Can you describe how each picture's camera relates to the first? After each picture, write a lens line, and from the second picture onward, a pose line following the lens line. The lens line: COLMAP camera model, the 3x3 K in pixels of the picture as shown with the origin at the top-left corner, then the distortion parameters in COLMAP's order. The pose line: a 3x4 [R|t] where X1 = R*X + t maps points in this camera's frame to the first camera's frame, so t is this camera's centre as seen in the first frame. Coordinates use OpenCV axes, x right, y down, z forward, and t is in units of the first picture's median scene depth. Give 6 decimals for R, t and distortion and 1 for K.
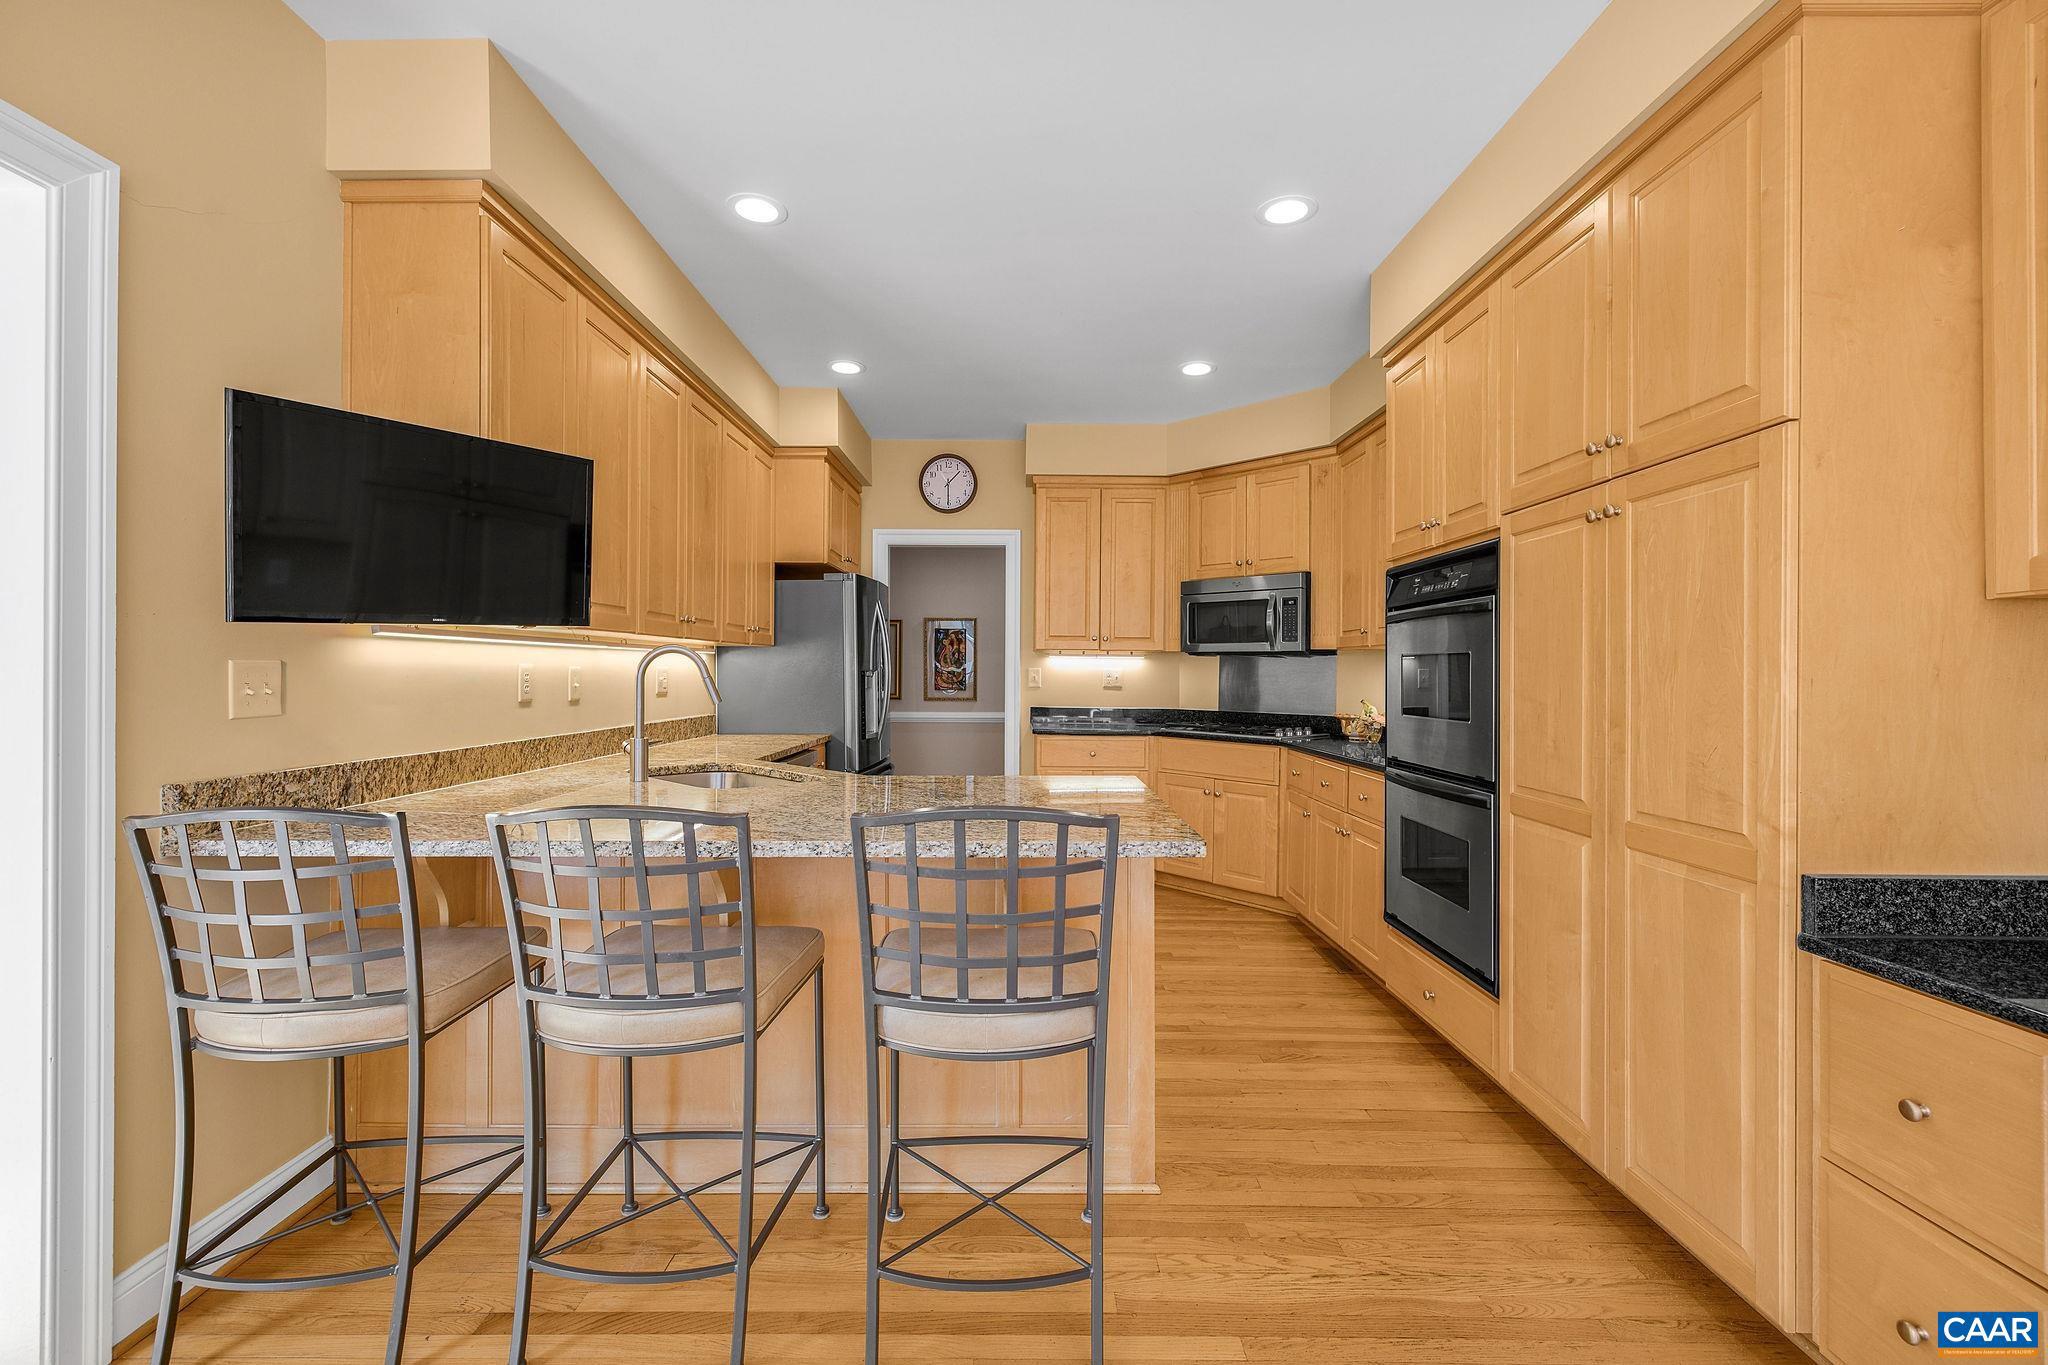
lens RADIAL K [[878.1, 0, 1026.7], [0, 878.1, 672.5], [0, 0, 1]] dist [0.007177, -0.000434]
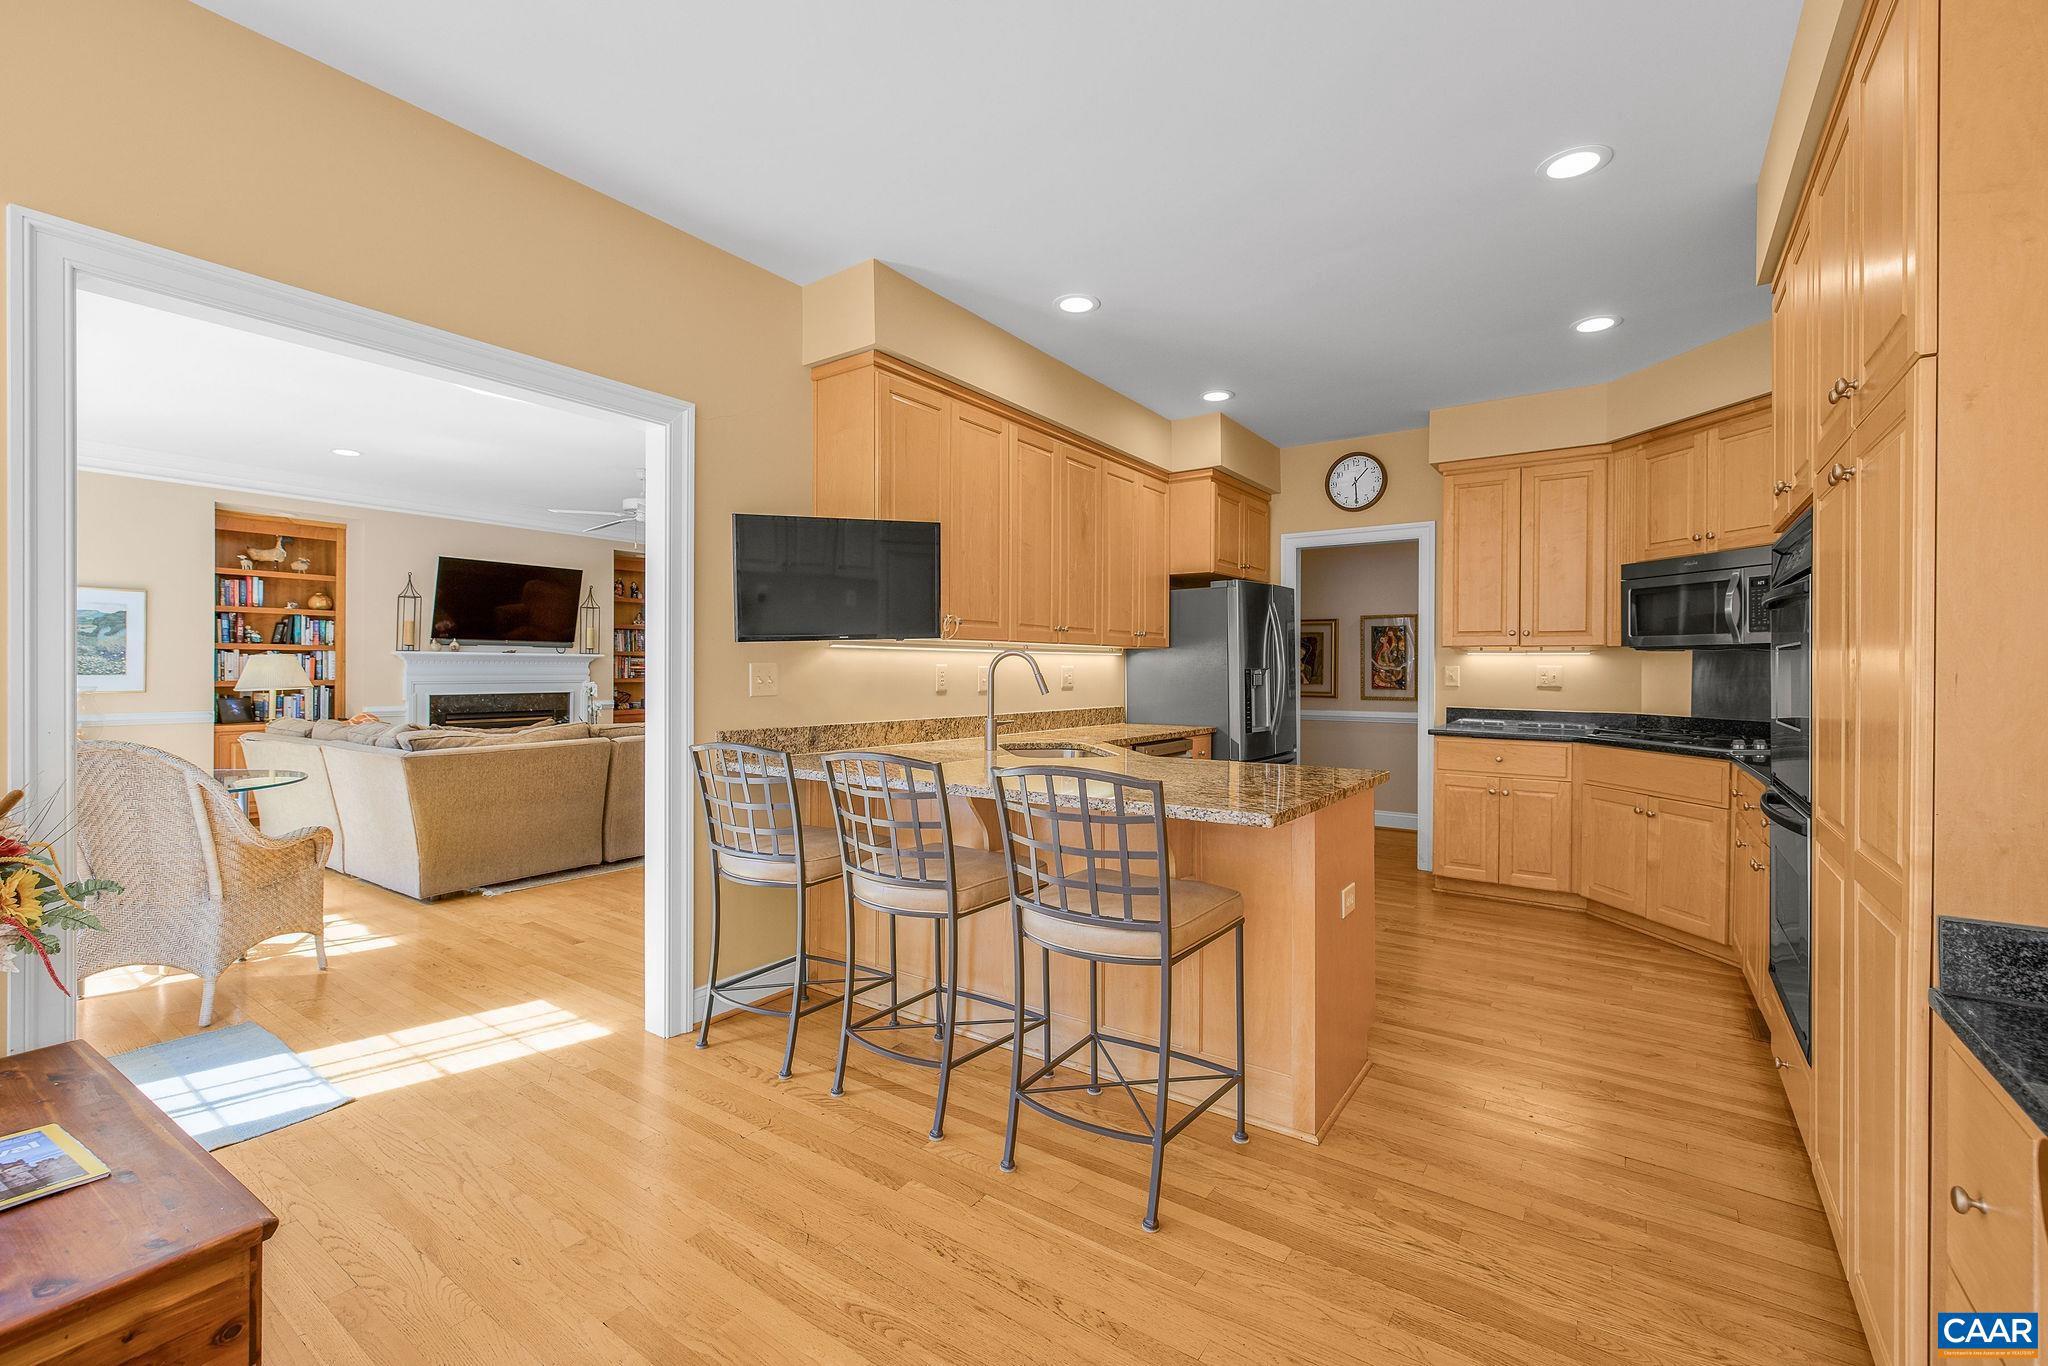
lens RADIAL K [[878.1, 0, 1018.7], [0, 878.1, 672.2], [0, 0, 1]] dist [0.007177, -0.000434]
pose [[0.818058, -0.000002, -0.575136, 0.228007], [-0.000064, 1.000000, -0.000094, 0.002005], [0.575136, 0.000114, 0.818058, -0.052334]]
